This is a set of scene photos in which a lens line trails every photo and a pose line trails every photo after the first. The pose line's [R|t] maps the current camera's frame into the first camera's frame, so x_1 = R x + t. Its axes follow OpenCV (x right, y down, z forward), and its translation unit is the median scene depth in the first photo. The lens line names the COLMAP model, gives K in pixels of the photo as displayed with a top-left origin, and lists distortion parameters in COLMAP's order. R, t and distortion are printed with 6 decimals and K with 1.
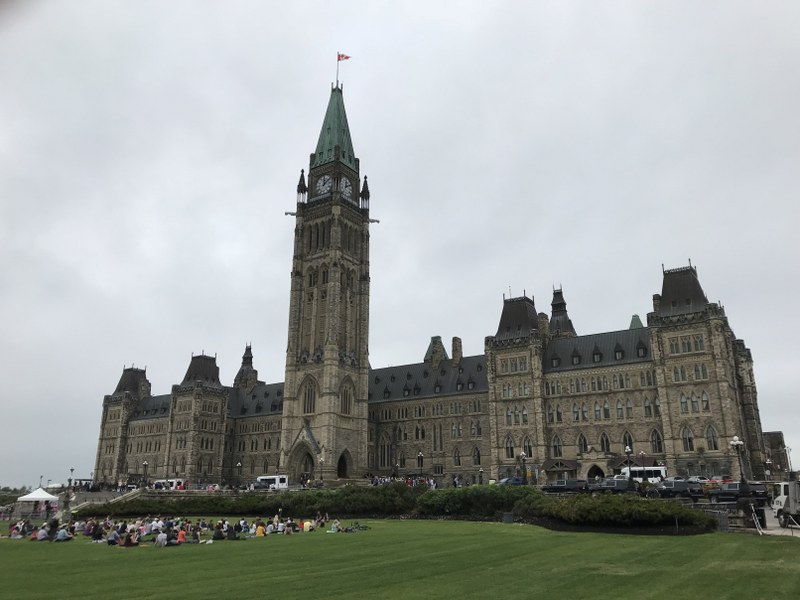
lens RADIAL K [[655.5, 0, 400.3], [0, 655.5, 290.3], [0, 0, 1]] dist [0.103398, -0.255525]
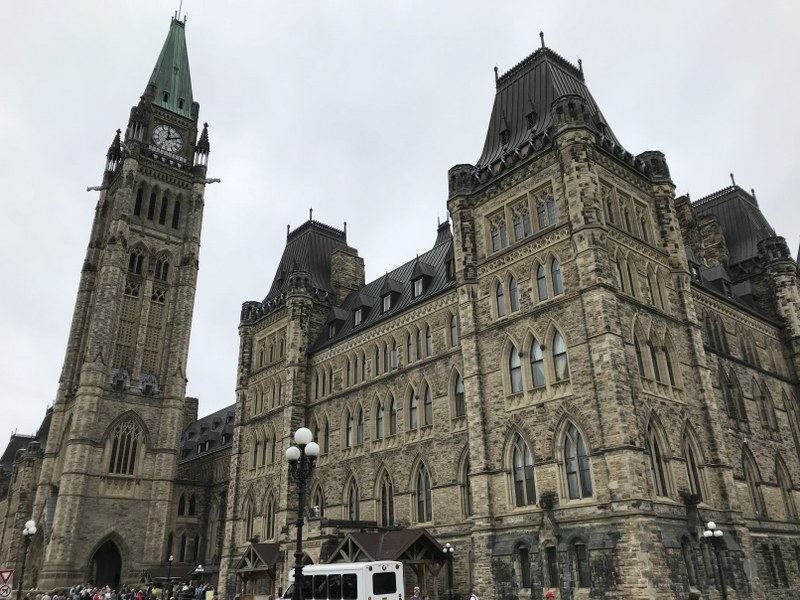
lens RADIAL K [[655.5, 0, 400.3], [0, 655.5, 290.3], [0, 0, 1]] dist [0.103398, -0.255525]
pose [[0.960032, -0.134234, -0.245601, 0.323837], [0.109006, 0.987524, -0.113638, 0.112945], [0.257791, 0.082324, 0.962687, 0.442058]]
